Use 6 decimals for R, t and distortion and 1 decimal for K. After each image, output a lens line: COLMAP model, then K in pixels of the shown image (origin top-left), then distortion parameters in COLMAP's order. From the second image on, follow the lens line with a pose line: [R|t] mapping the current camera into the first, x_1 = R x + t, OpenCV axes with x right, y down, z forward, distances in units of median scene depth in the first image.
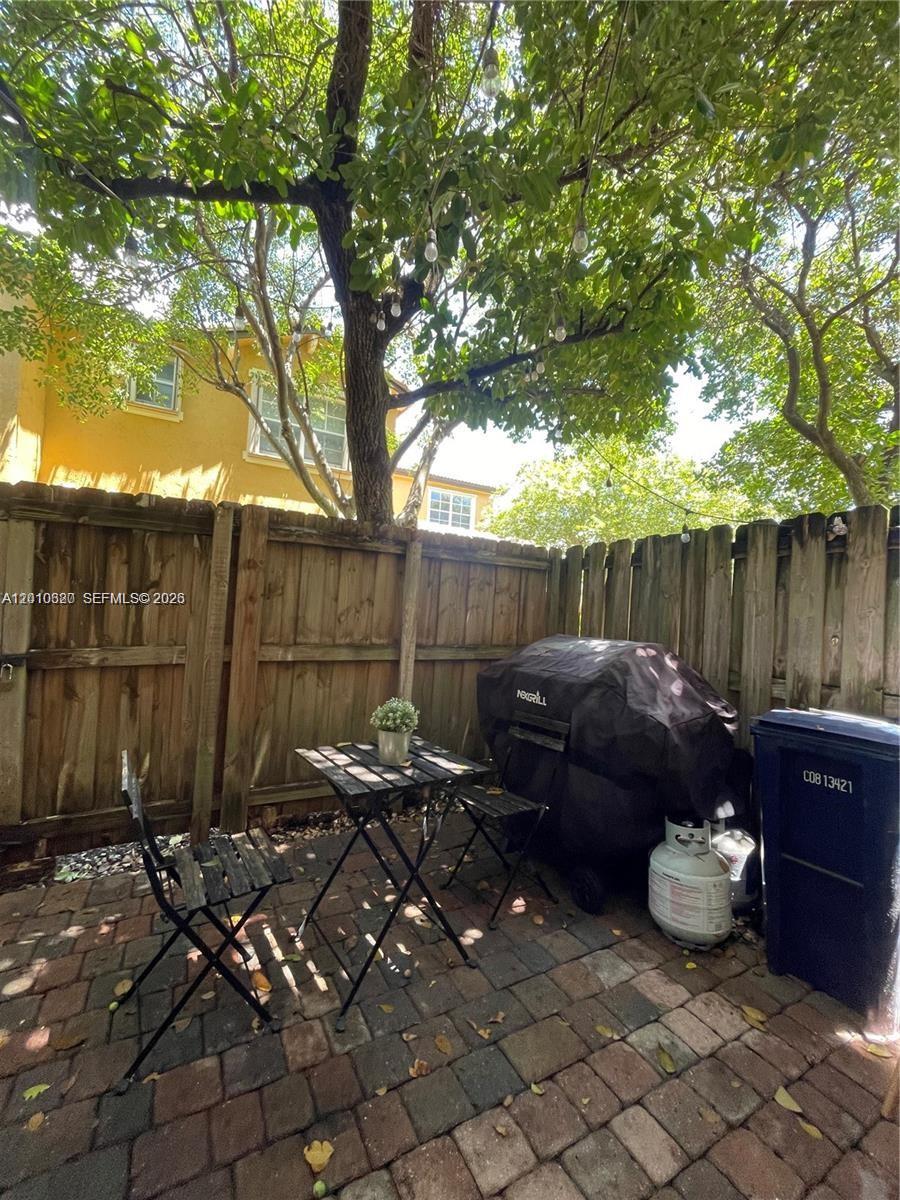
lens RADIAL K [[484.6, 0, 452.5], [0, 484.6, 603.7], [0, 0, 1]] dist [-0.003666, -0.000386]
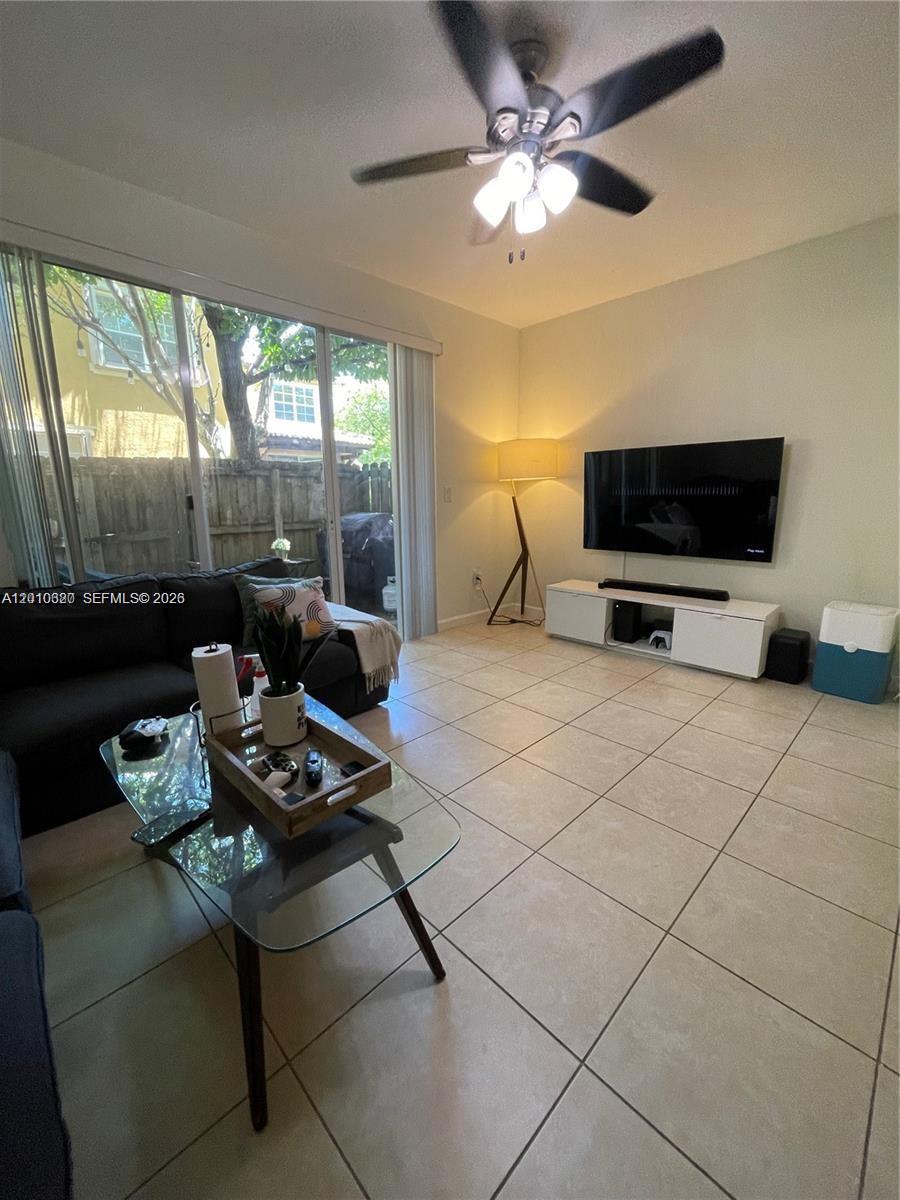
lens RADIAL K [[484.6, 0, 458.2], [0, 484.6, 598.2], [0, 0, 1]] dist [-0.003666, -0.000386]
pose [[0.957035, -0.116135, 0.265702, 0.053456], [0.052828, 0.970792, 0.234036, -0.042557], [-0.285121, -0.209944, 0.935216, -1.201178]]
